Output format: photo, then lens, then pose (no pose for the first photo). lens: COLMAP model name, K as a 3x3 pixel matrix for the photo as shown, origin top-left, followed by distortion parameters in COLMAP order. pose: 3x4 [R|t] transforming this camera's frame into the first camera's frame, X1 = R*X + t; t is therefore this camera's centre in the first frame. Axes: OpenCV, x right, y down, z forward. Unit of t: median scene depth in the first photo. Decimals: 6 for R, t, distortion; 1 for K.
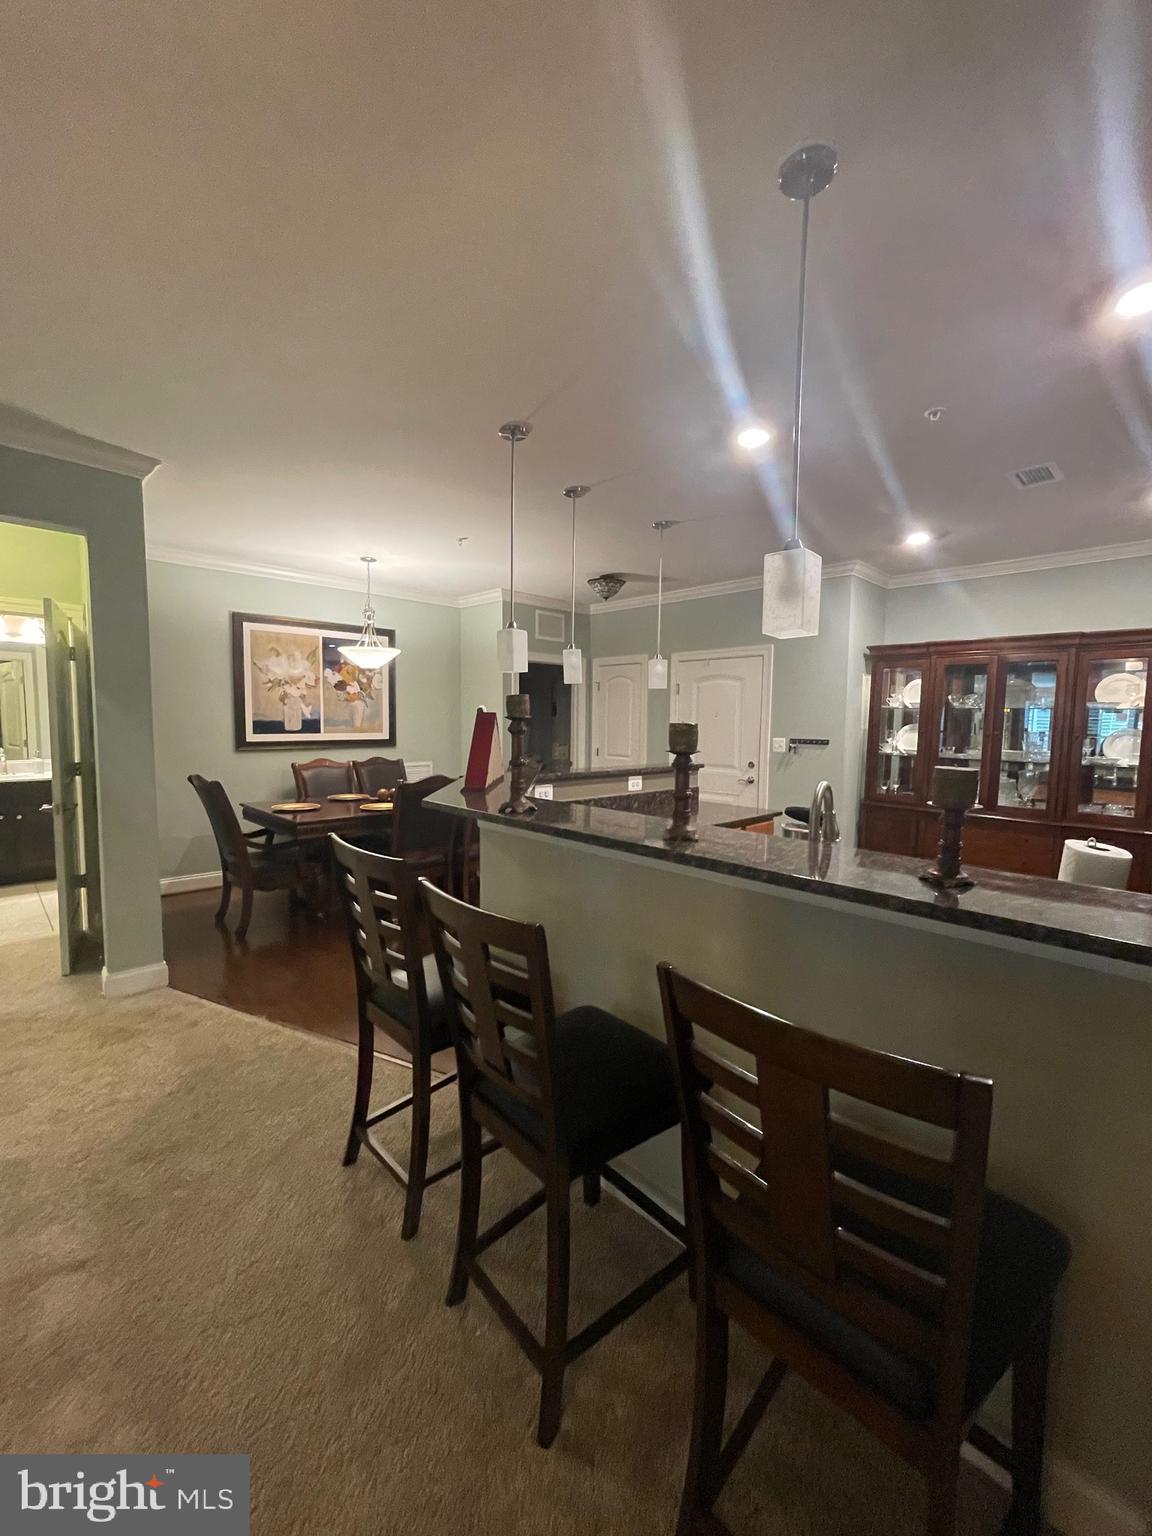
lens RADIAL K [[622.7, 0, 577.7], [0, 622.7, 765.0], [0, 0, 1]] dist [0.000036, 0.000156]
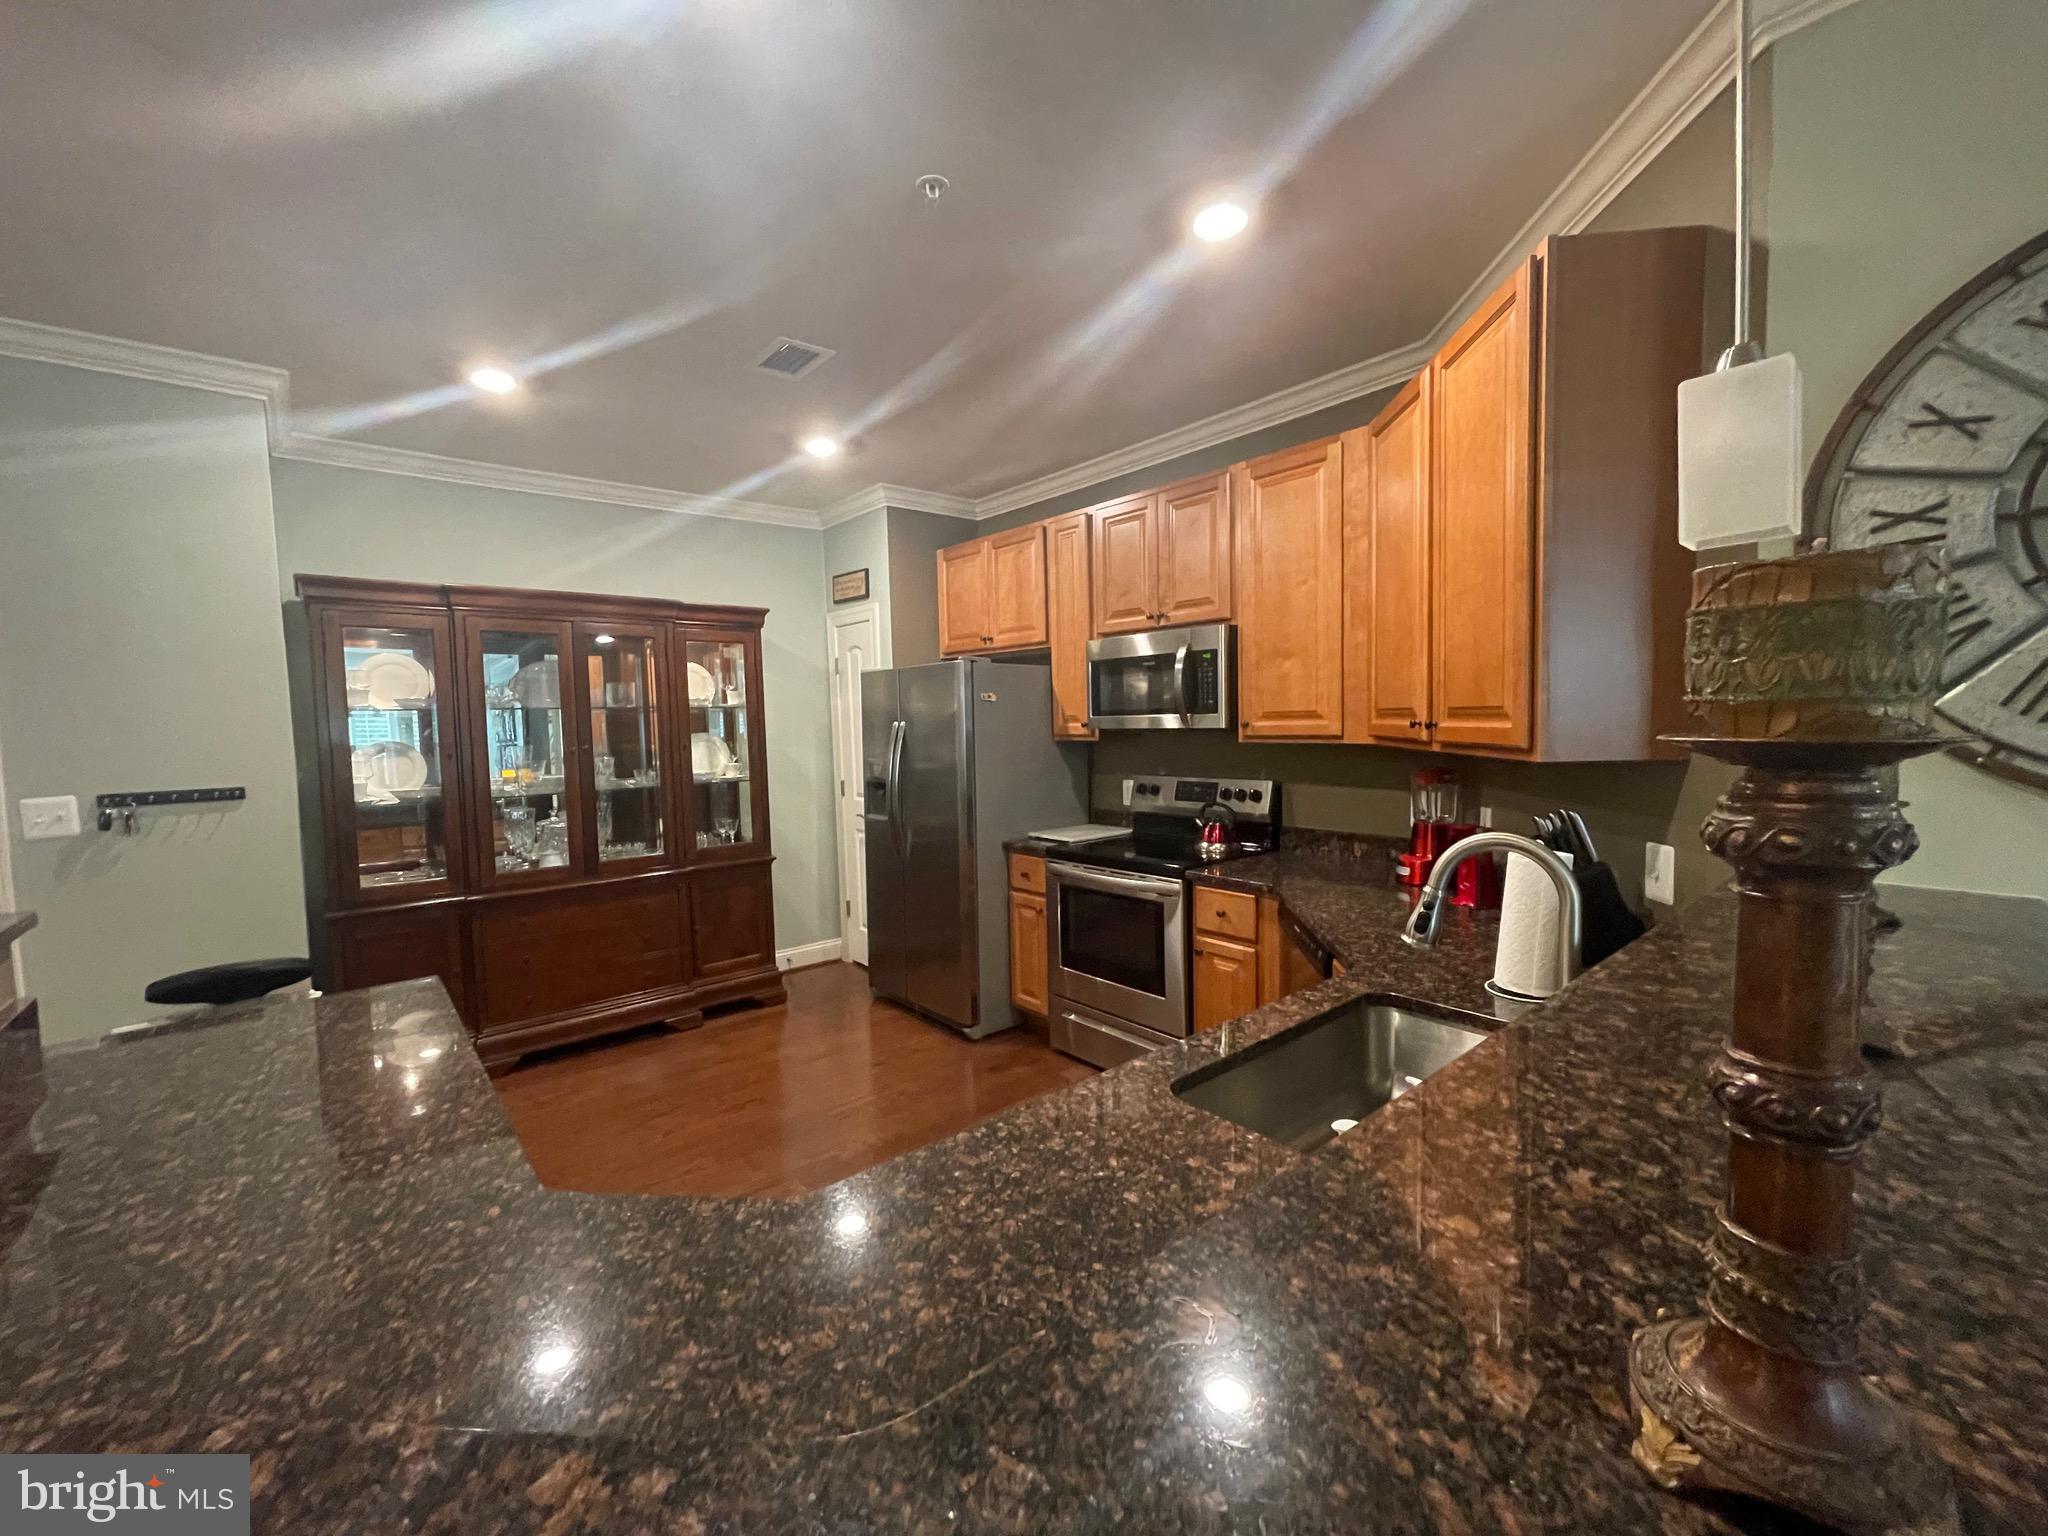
lens RADIAL K [[830.2, 0, 1024.0], [0, 830.2, 768.0], [0, 0, 1]] dist [0.000036, 0.000156]
pose [[0.071430, -0.073565, 0.994729, -0.103641], [0.099726, 0.992806, 0.066262, -0.037251], [-0.992448, 0.094467, 0.078253, 0.436839]]
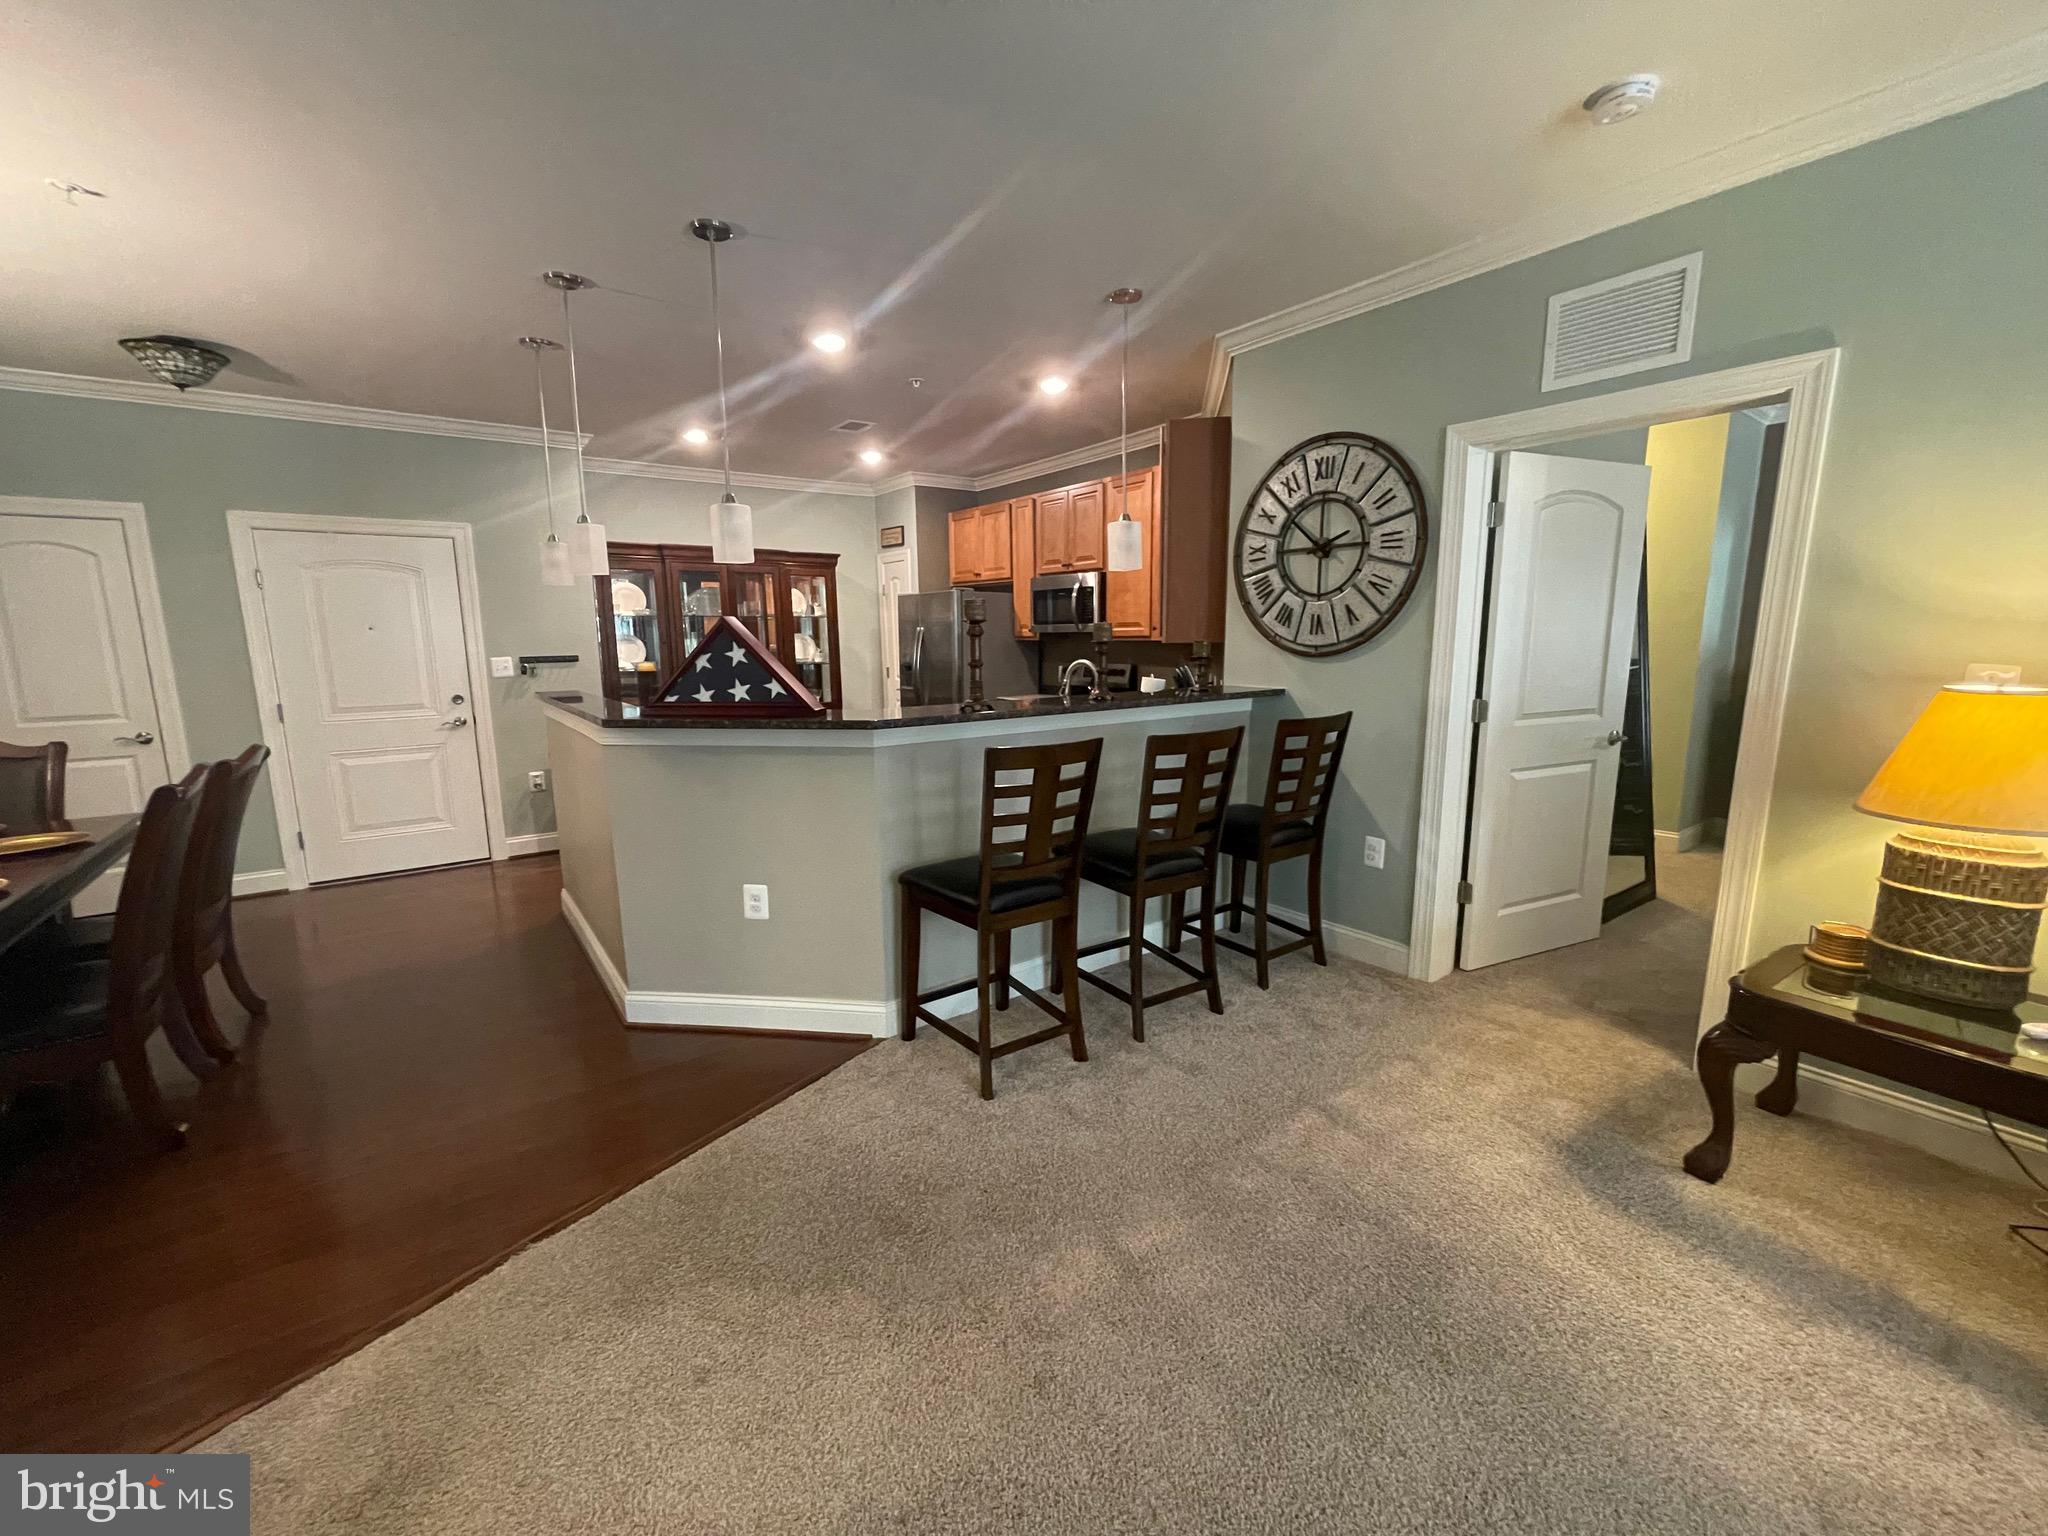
lens RADIAL K [[830.2, 0, 1024.0], [0, 830.2, 768.0], [0, 0, 1]] dist [0.000036, 0.000156]
pose [[0.144743, -0.172263, 0.974359, -0.570275], [0.087917, 0.983073, 0.160744, -0.018983], [-0.985556, 0.062396, 0.157437, 0.271164]]
